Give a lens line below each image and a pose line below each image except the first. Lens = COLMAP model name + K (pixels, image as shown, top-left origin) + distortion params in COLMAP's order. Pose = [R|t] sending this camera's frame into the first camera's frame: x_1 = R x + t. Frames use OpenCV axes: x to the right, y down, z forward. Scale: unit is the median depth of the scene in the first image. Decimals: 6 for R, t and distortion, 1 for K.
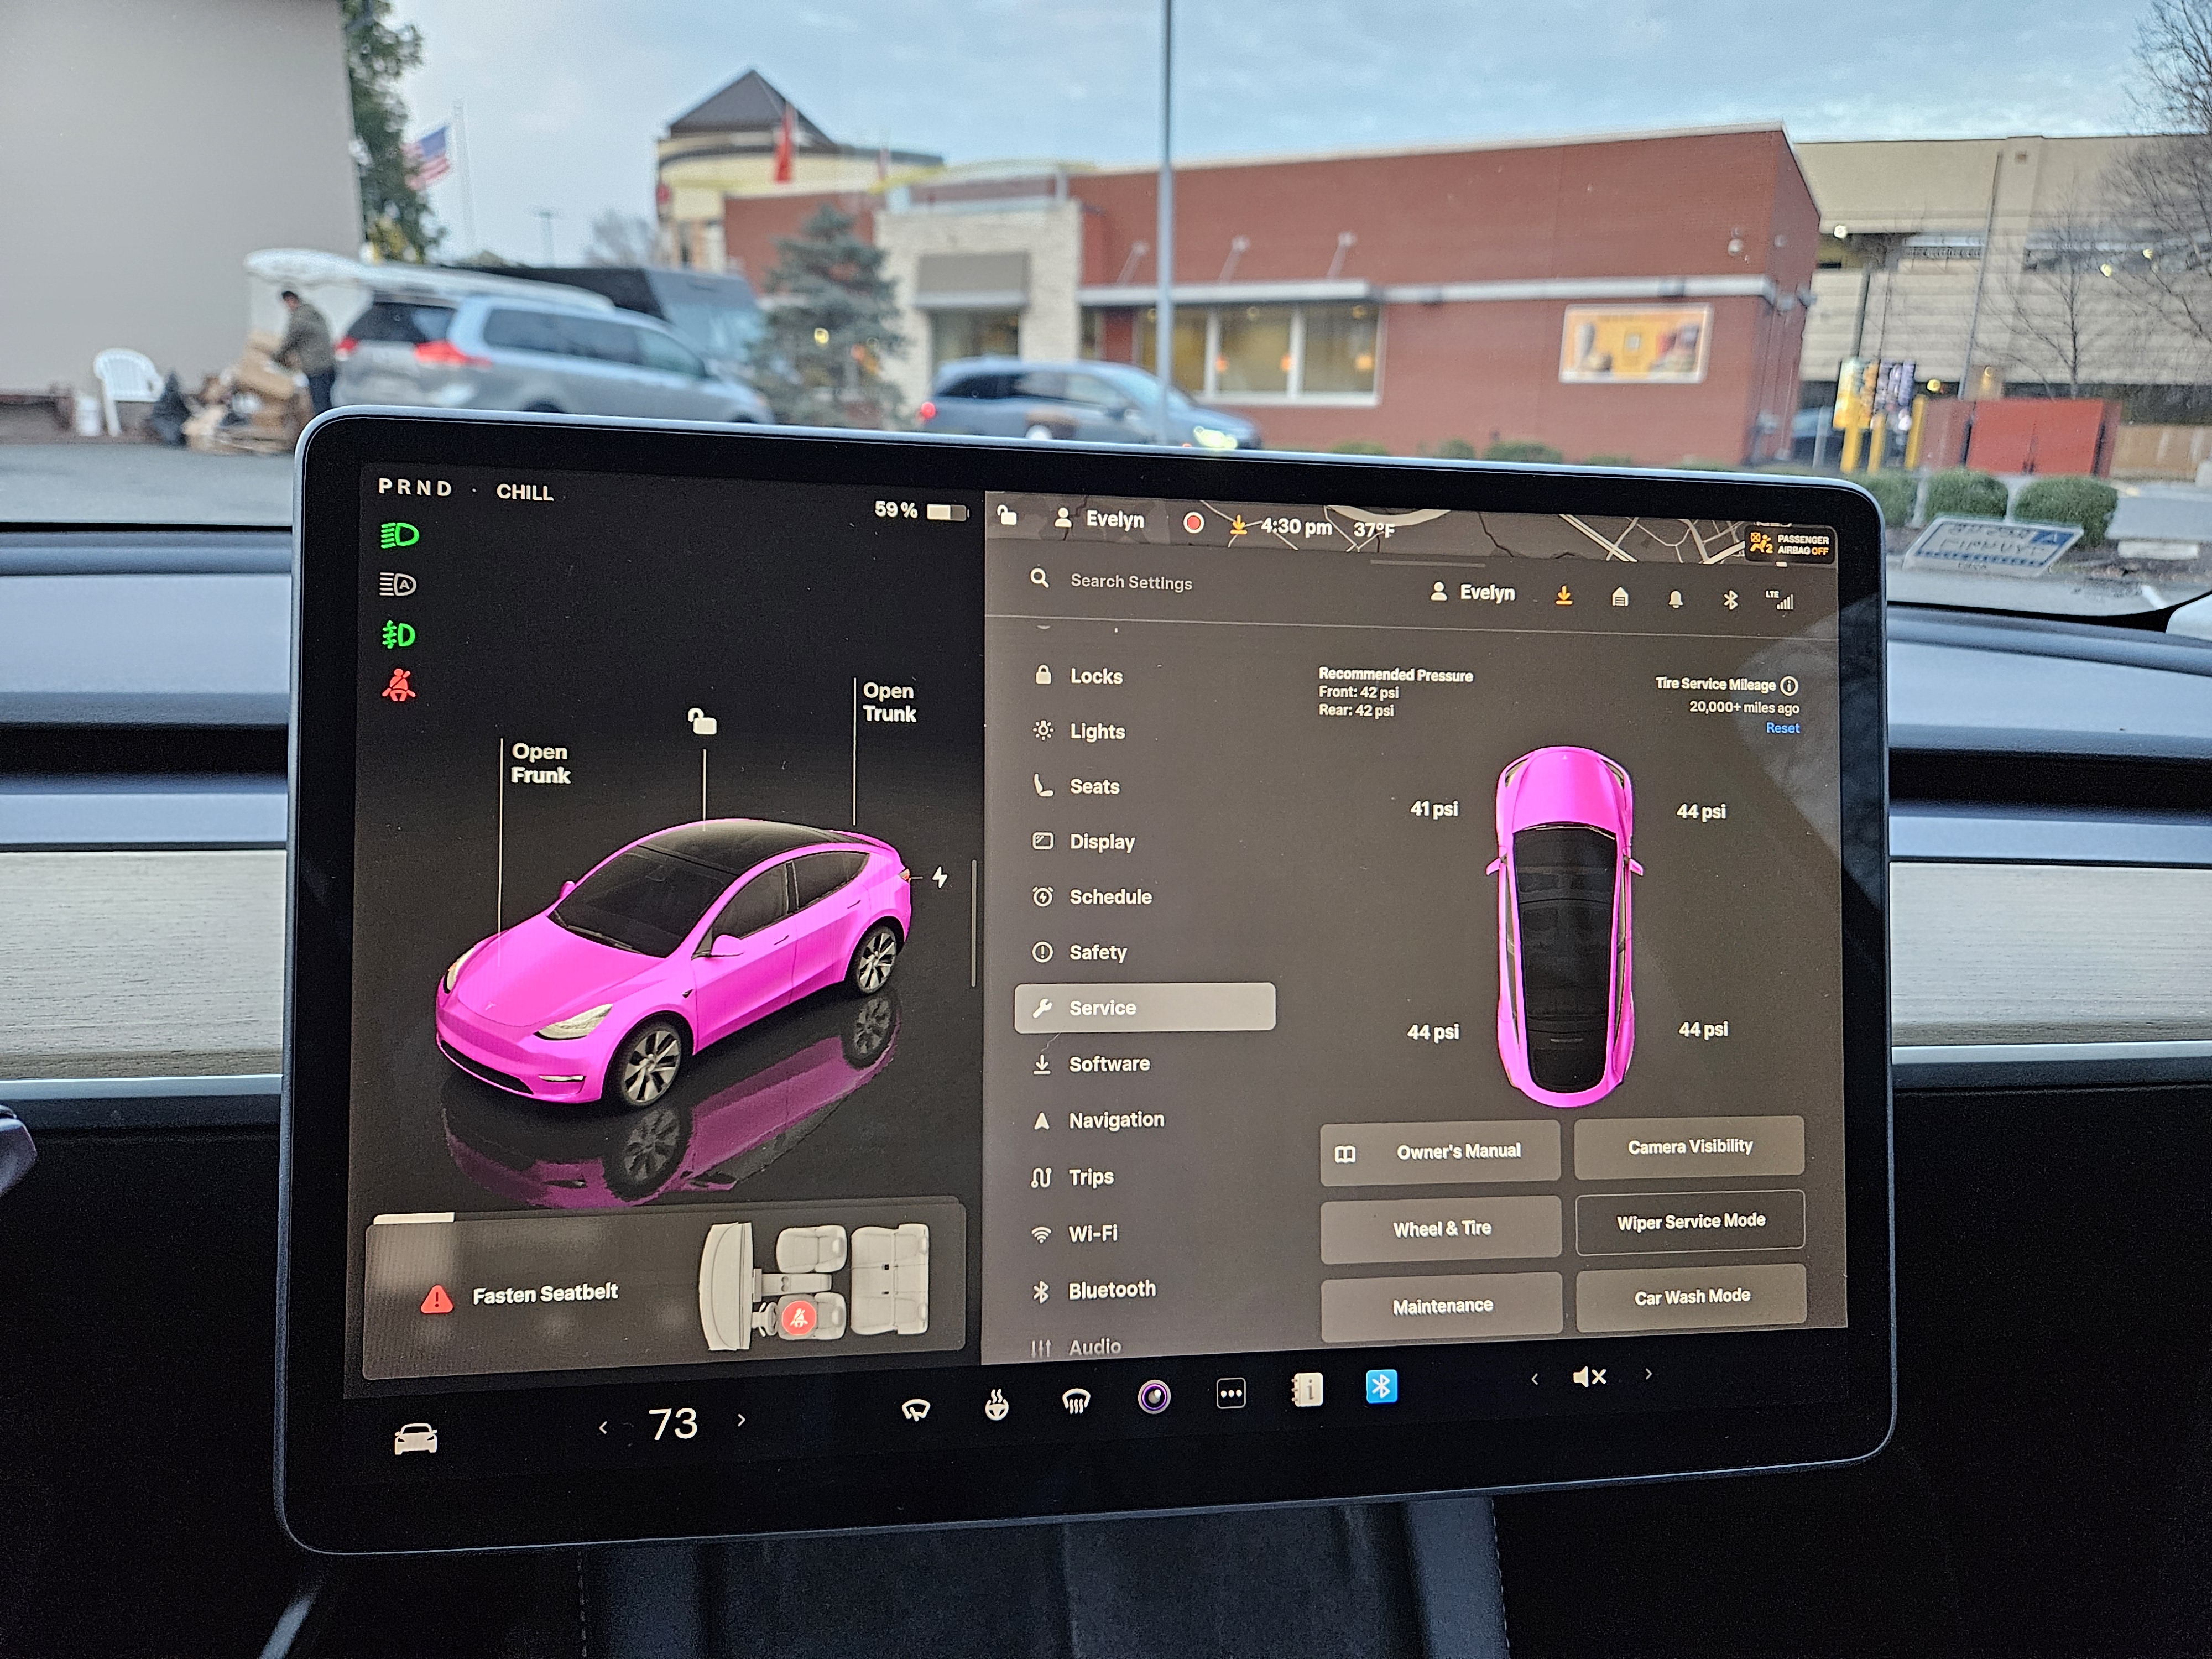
lens RADIAL K [[1623.0, 0, 1106.0], [0, 1623.0, 829.5], [0, 0, 1]] dist [0.060791, -0.071636]
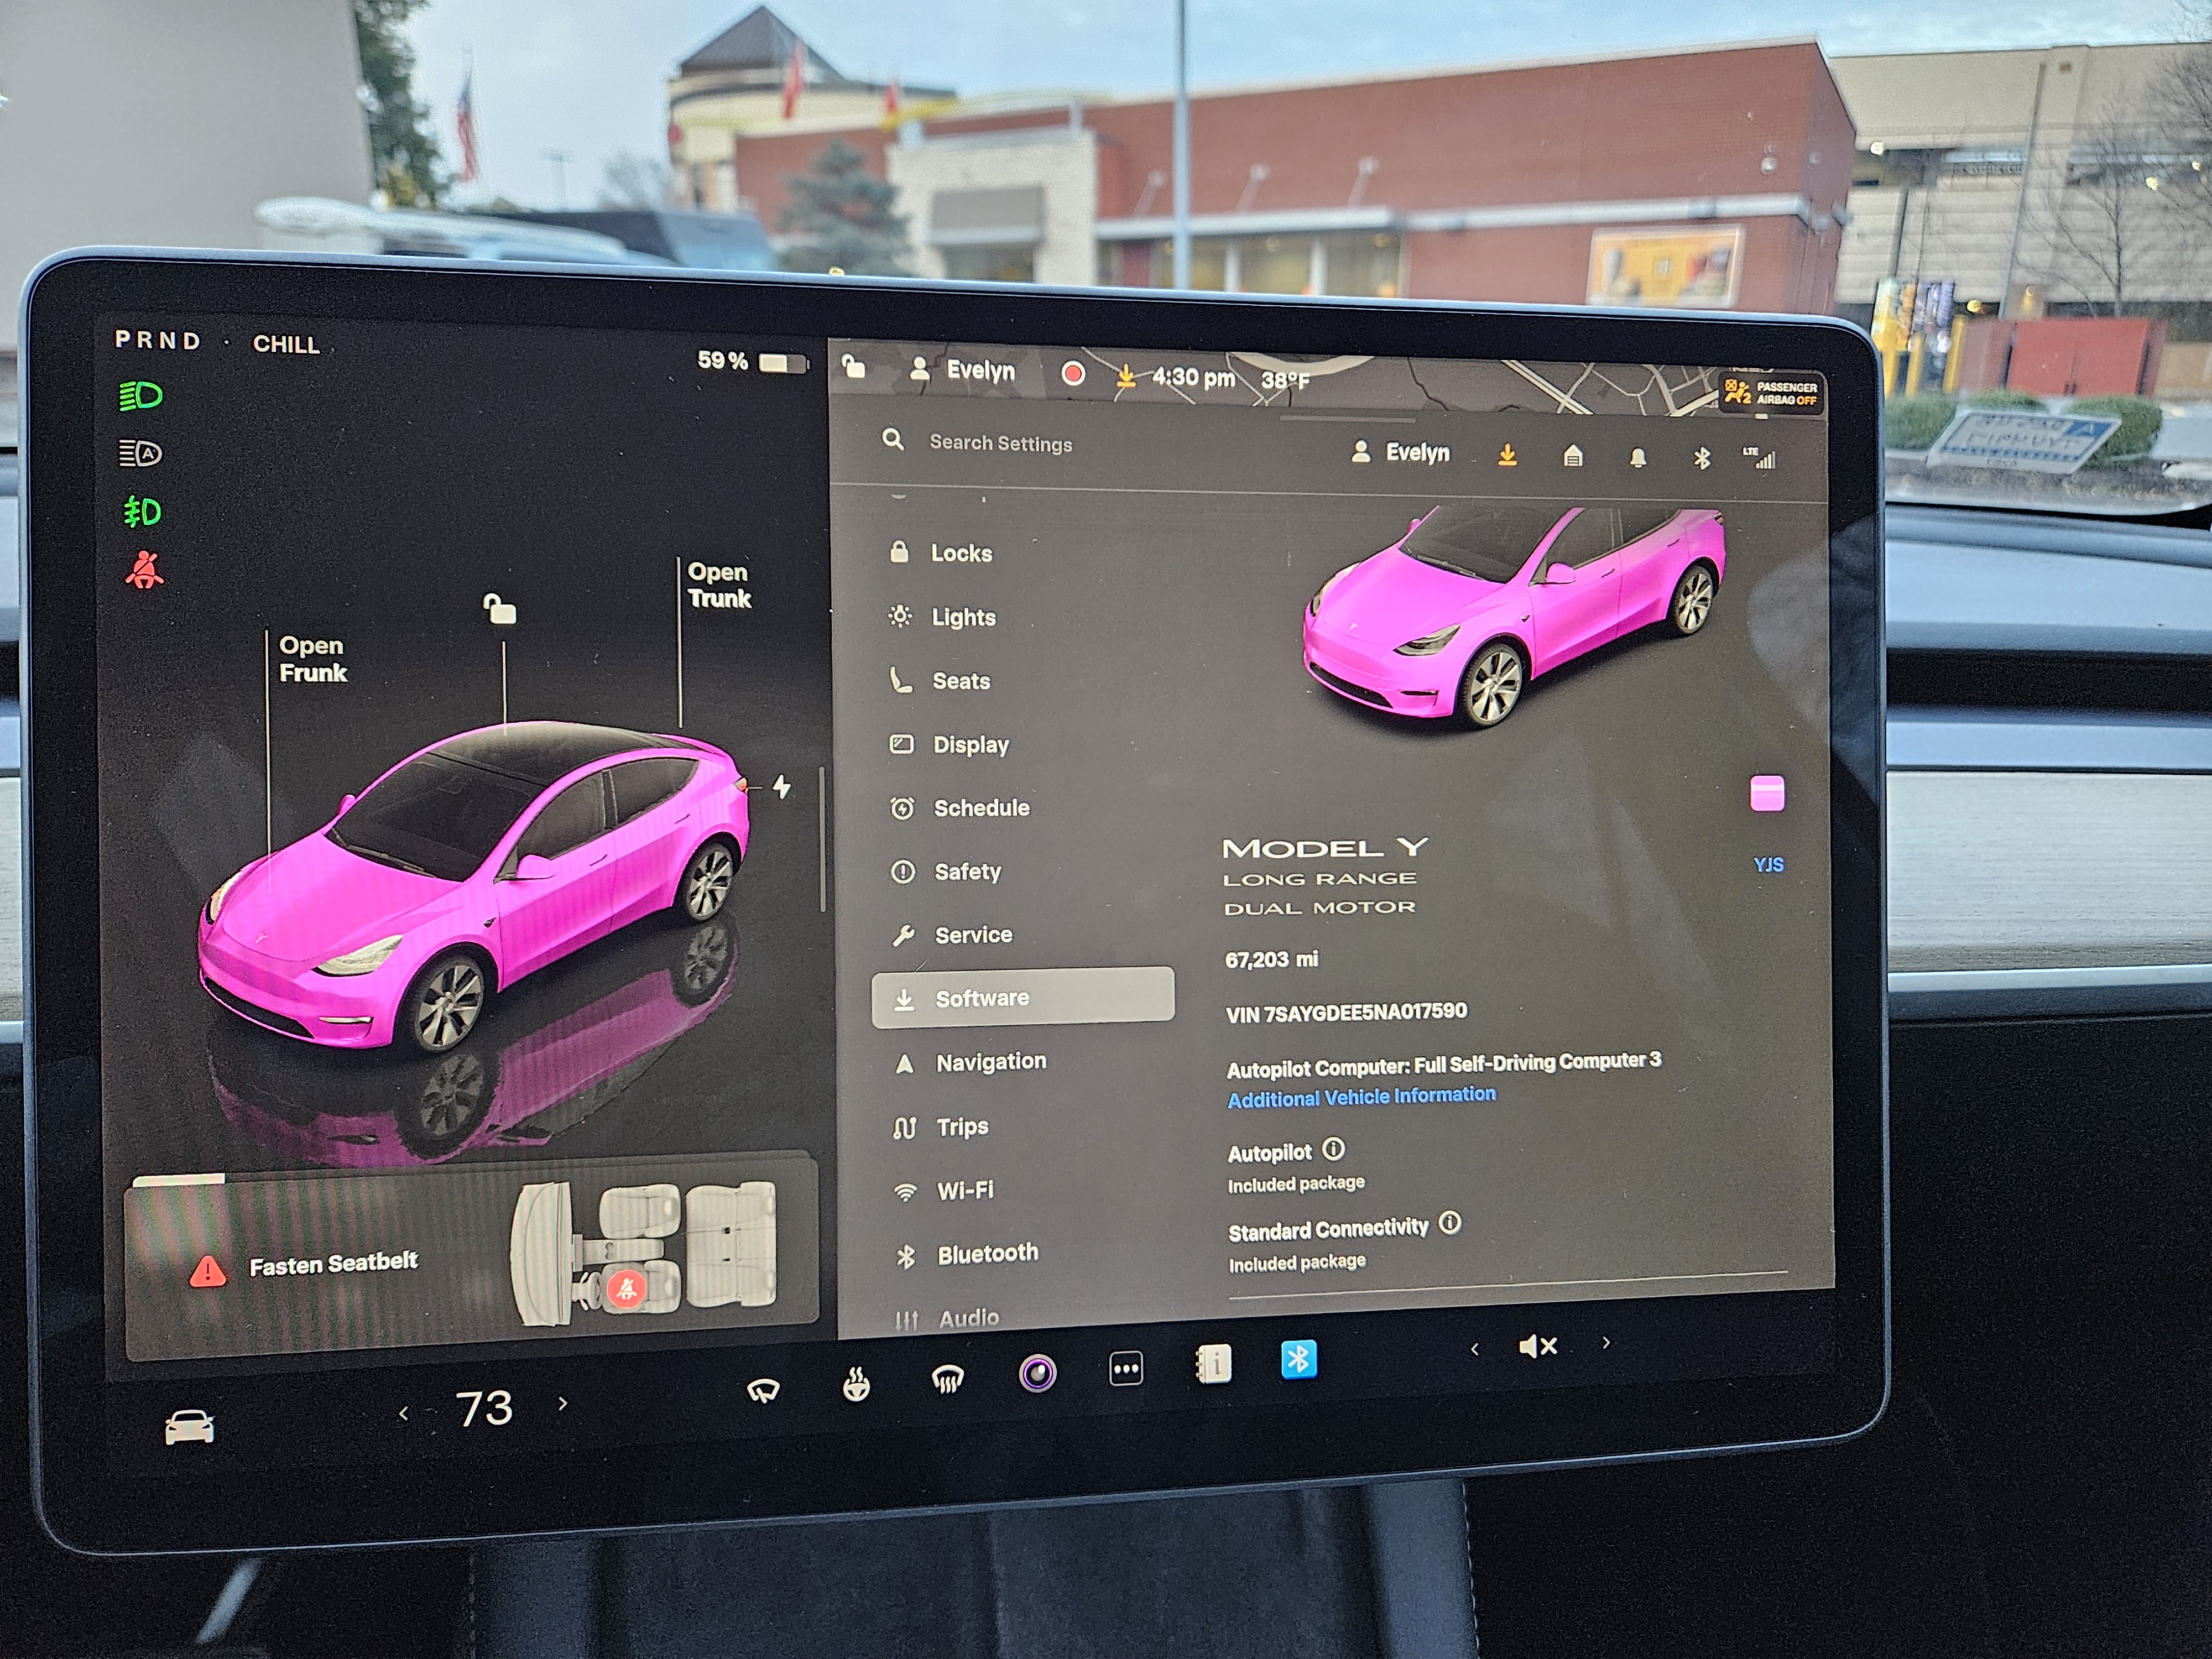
lens RADIAL K [[1614.1, 0, 1106.0], [0, 1614.1, 829.5], [0, 0, 1]] dist [0.049502, -0.055360]
pose [[0.999683, -0.011765, -0.022248, 0.088185], [0.012494, 0.999379, 0.032933, 0.025286], [0.021846, -0.033201, 0.999210, 0.134149]]
